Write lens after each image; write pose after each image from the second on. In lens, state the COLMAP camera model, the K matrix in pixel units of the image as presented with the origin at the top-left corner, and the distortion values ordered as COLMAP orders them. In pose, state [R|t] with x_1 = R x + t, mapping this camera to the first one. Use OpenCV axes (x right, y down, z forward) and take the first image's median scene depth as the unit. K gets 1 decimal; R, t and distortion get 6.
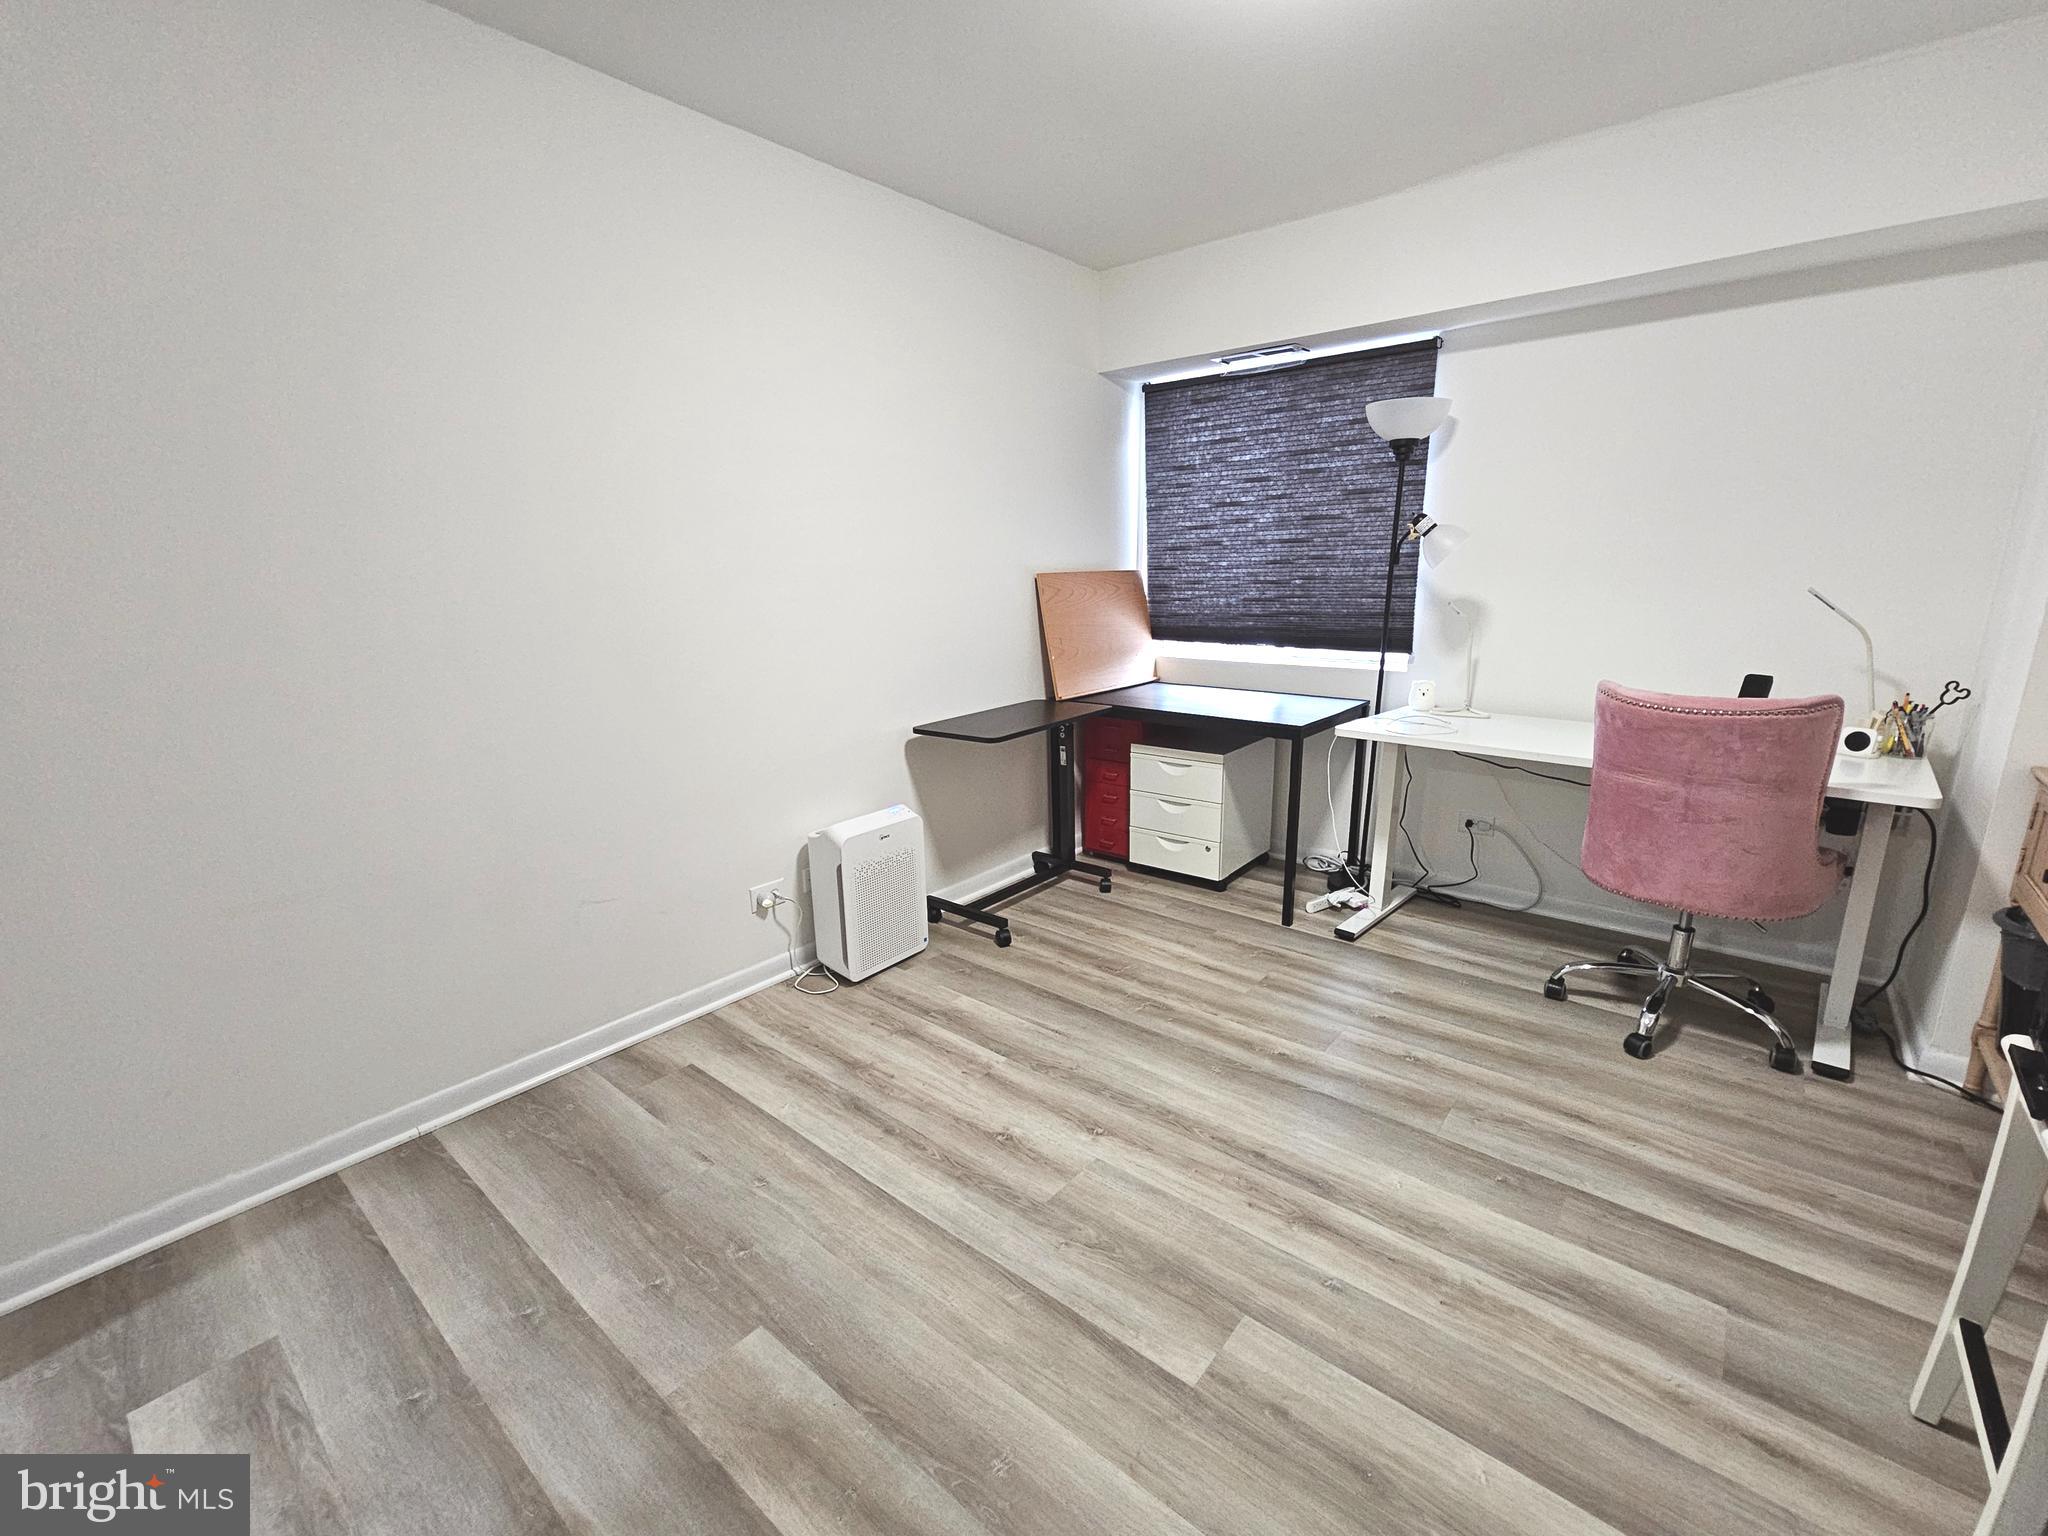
lens RADIAL K [[870.5, 0, 1020.0], [0, 870.5, 779.3], [0, 0, 1]] dist [-0.006452, 0.003154]
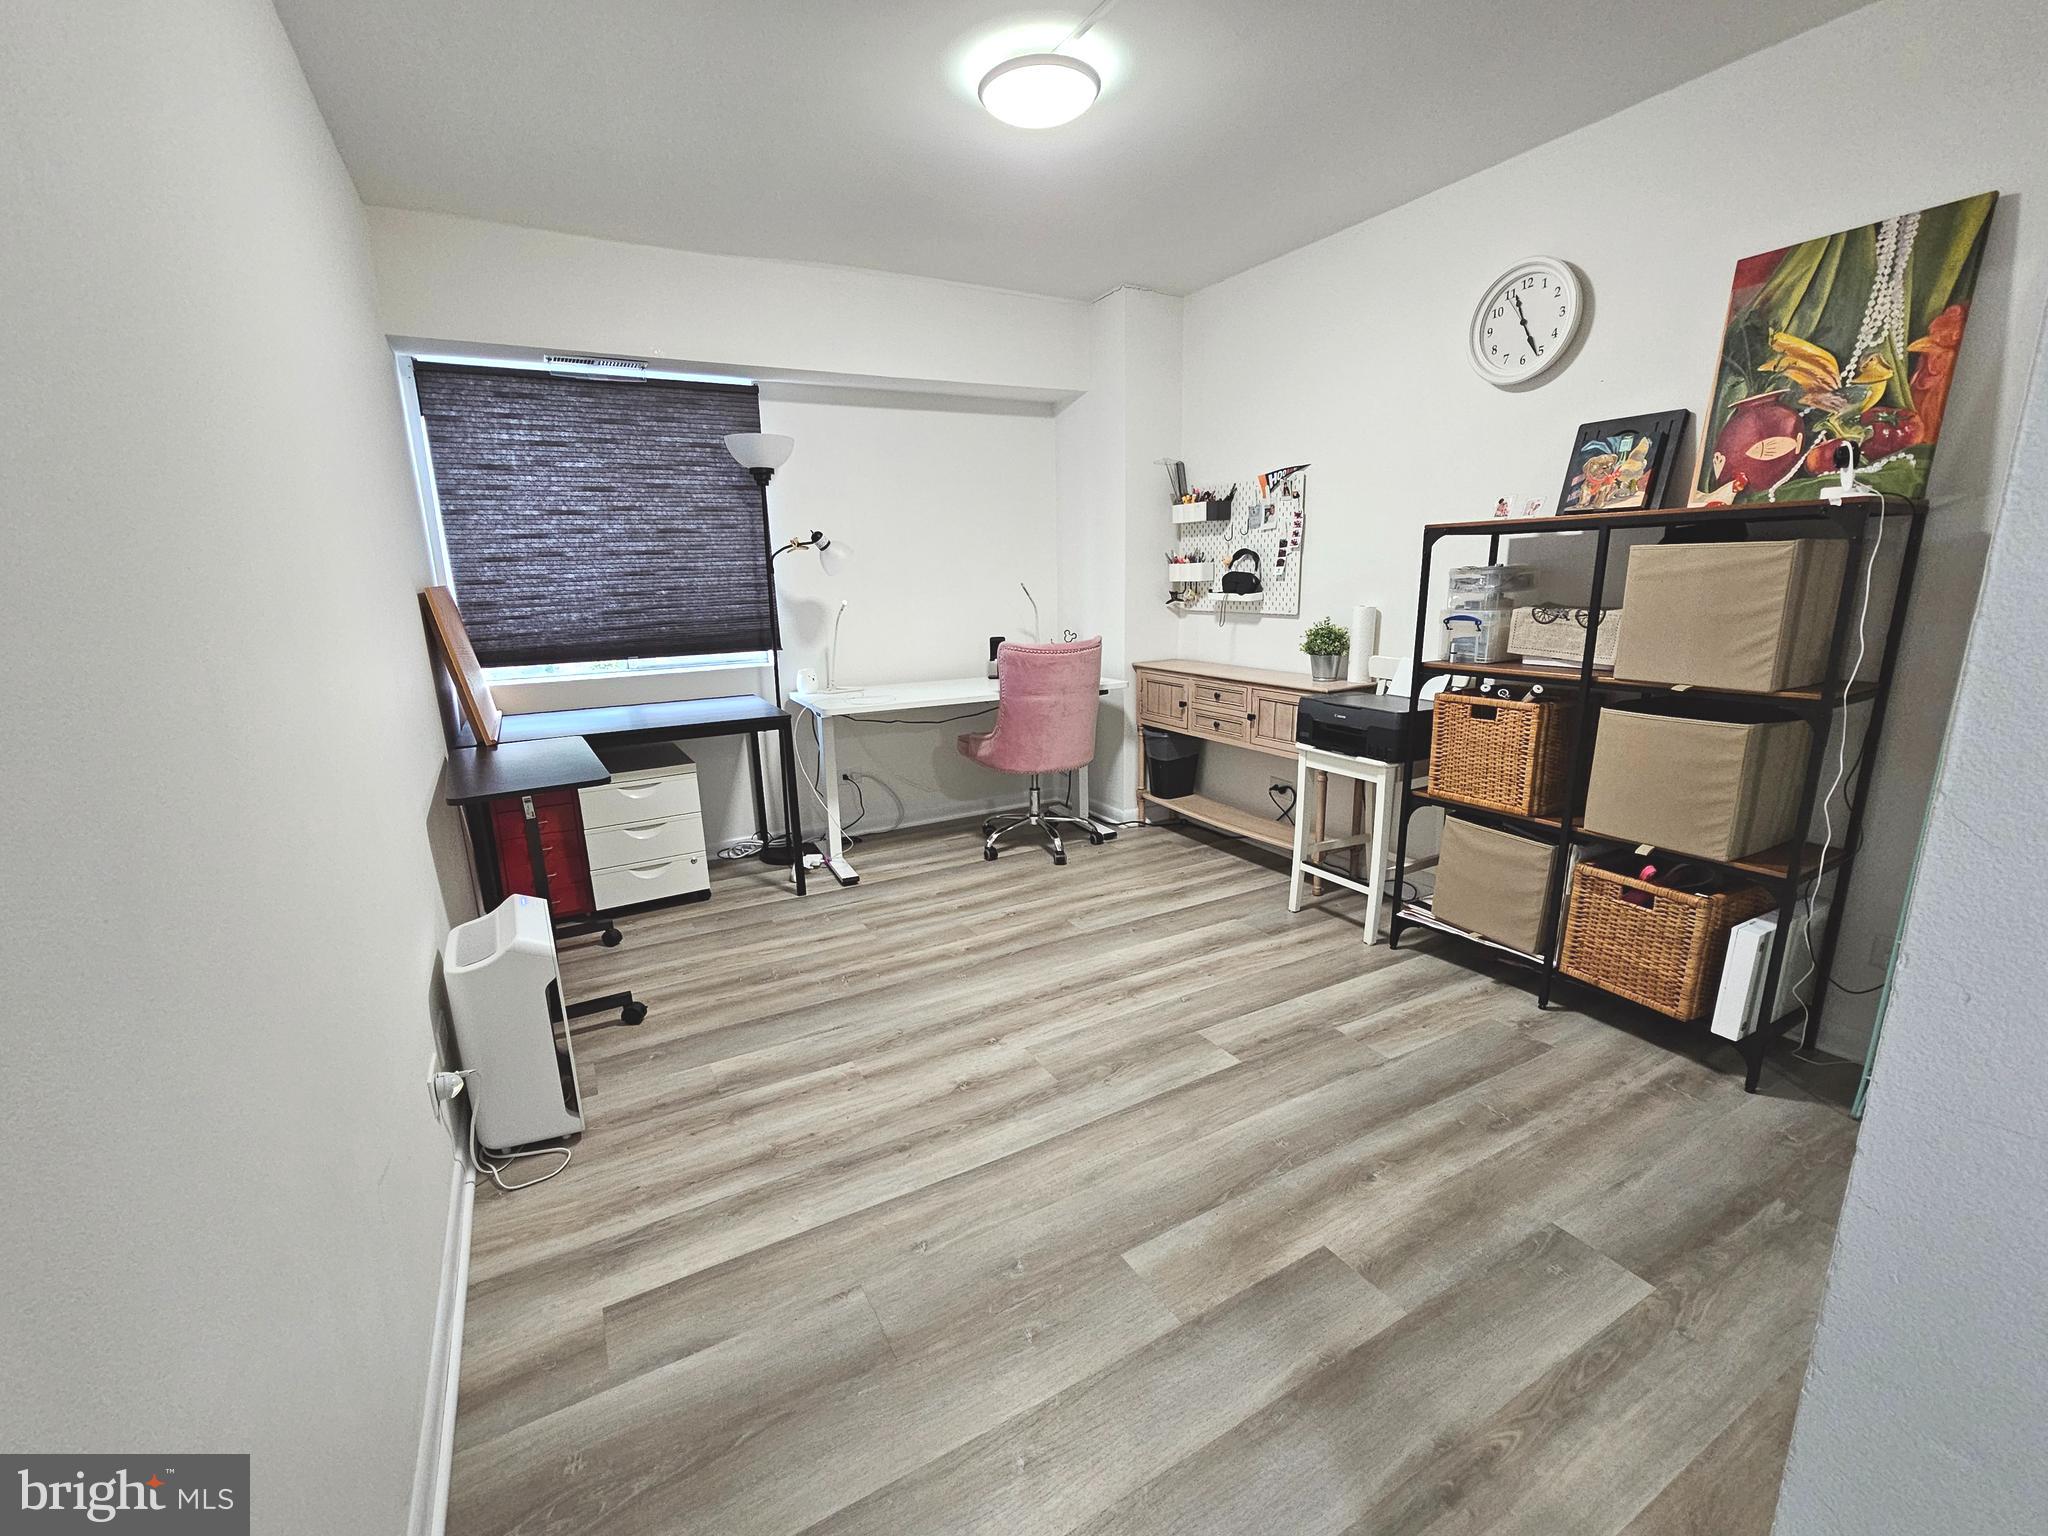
lens RADIAL K [[870.5, 0, 1020.0], [0, 870.5, 779.3], [0, 0, 1]] dist [-0.006452, 0.003154]
pose [[0.358003, -0.213298, 0.909031, -0.742063], [0.241386, 0.961605, 0.130569, -0.067947], [-0.901979, 0.172683, 0.395744, 0.362204]]
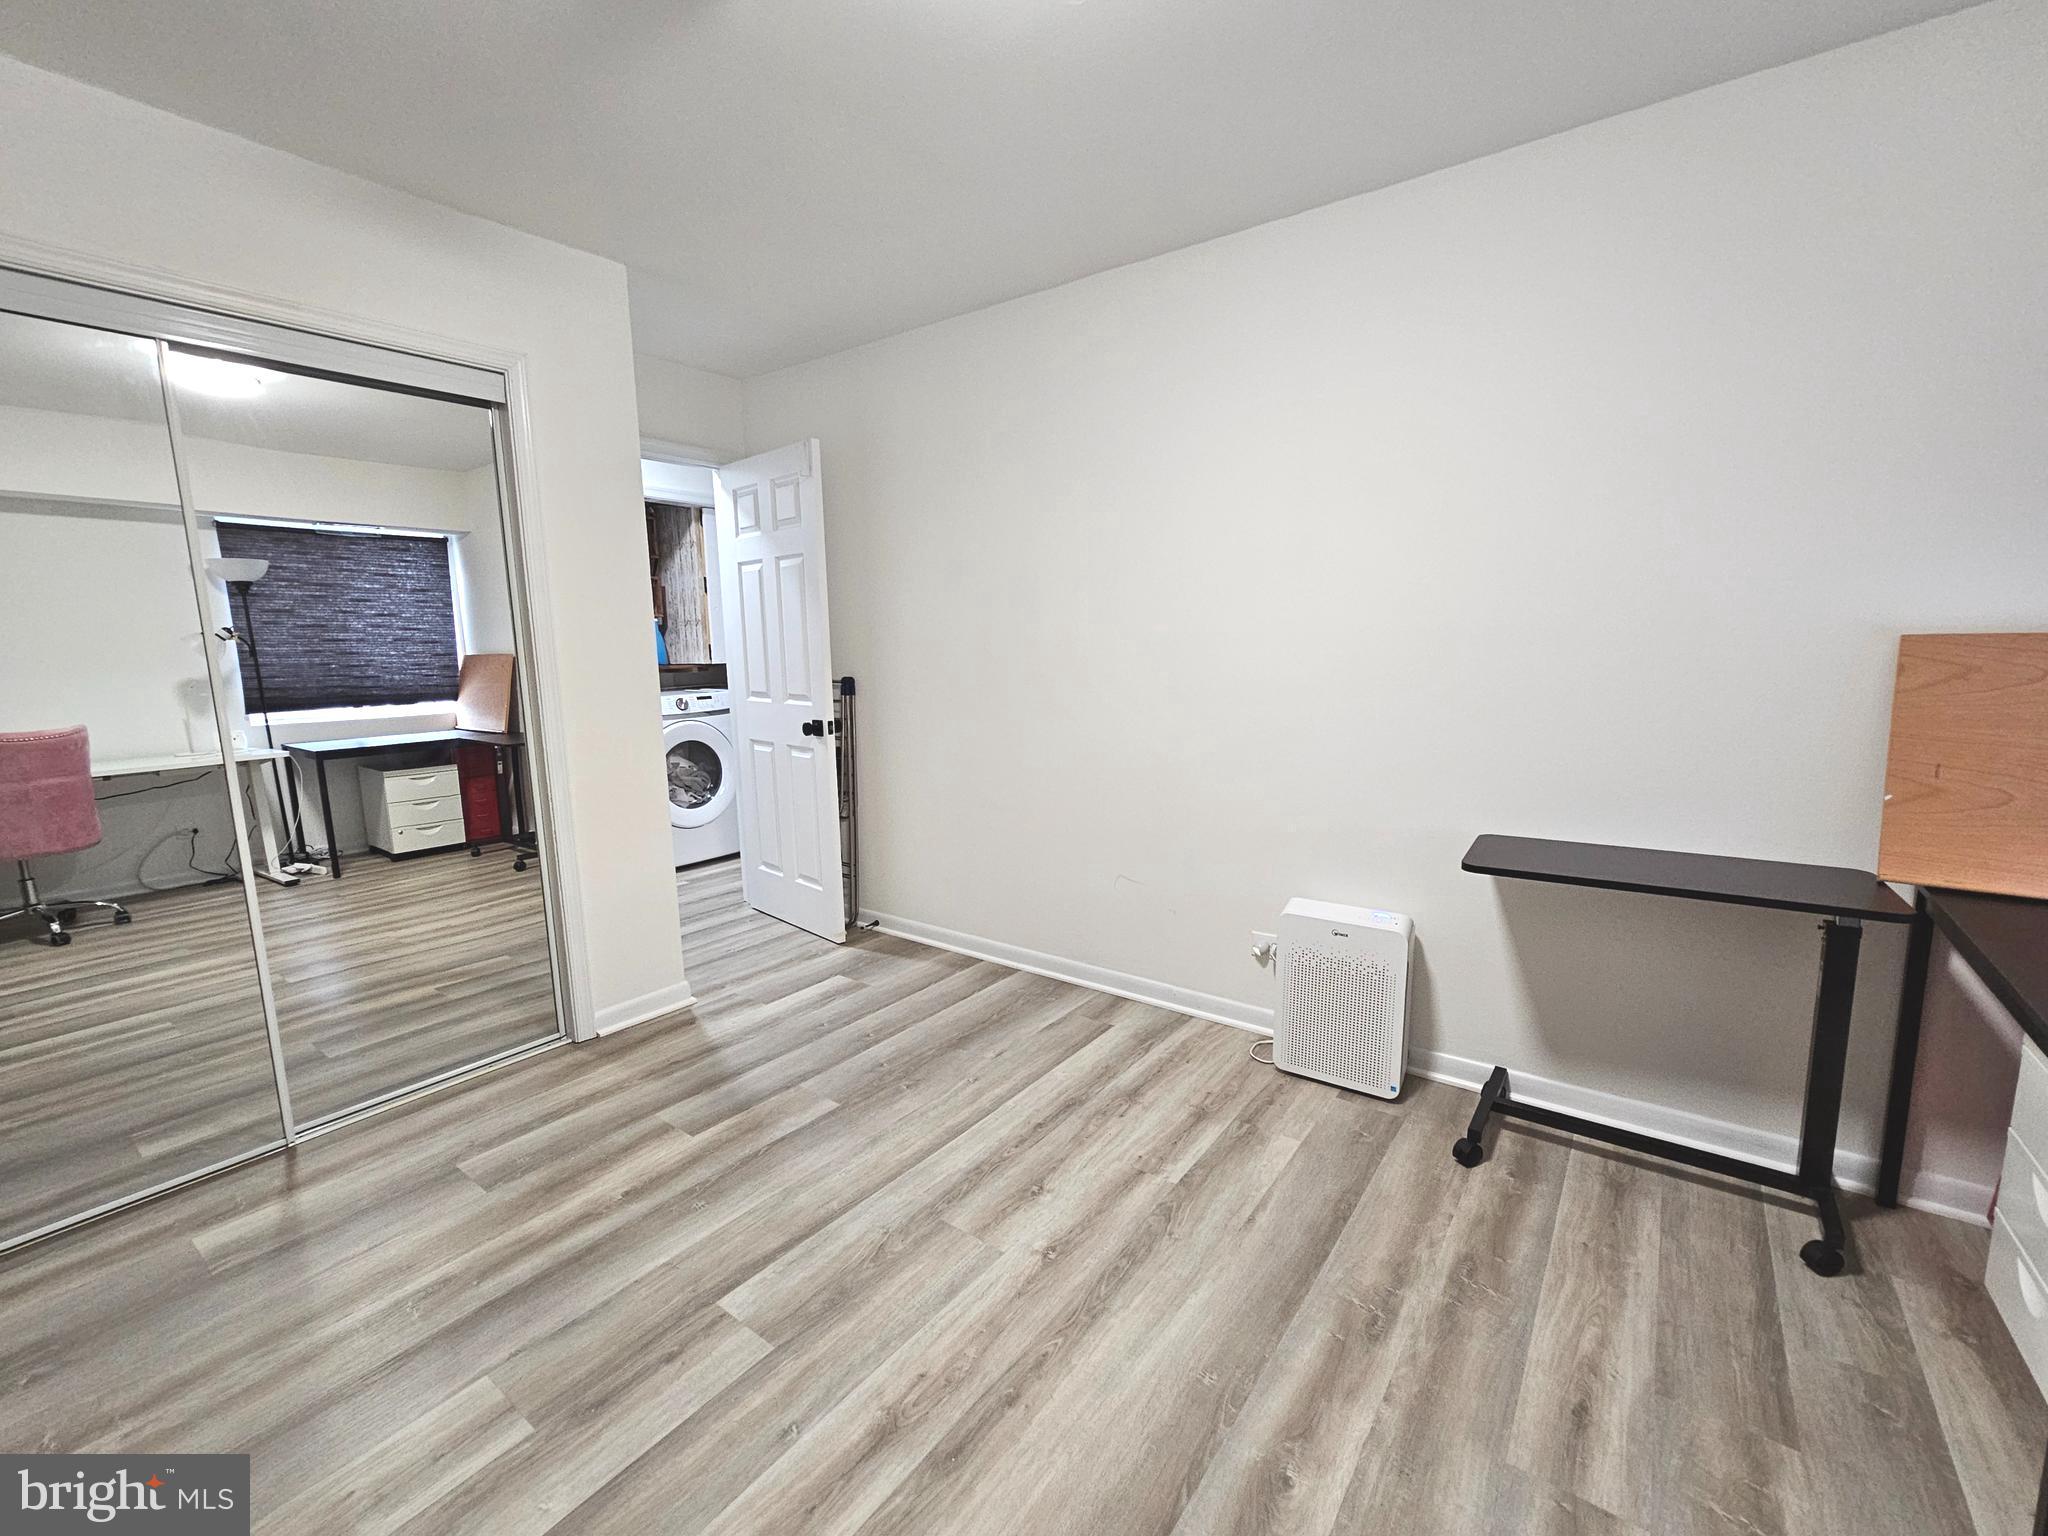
lens RADIAL K [[870.5, 0, 1020.0], [0, 870.5, 779.3], [0, 0, 1]] dist [-0.006452, 0.003154]
pose [[0.057883, 0.174634, -0.982931, 0.729929], [-0.225759, 0.961366, 0.157508, -0.164833], [0.972462, 0.212788, 0.095072, 0.645994]]
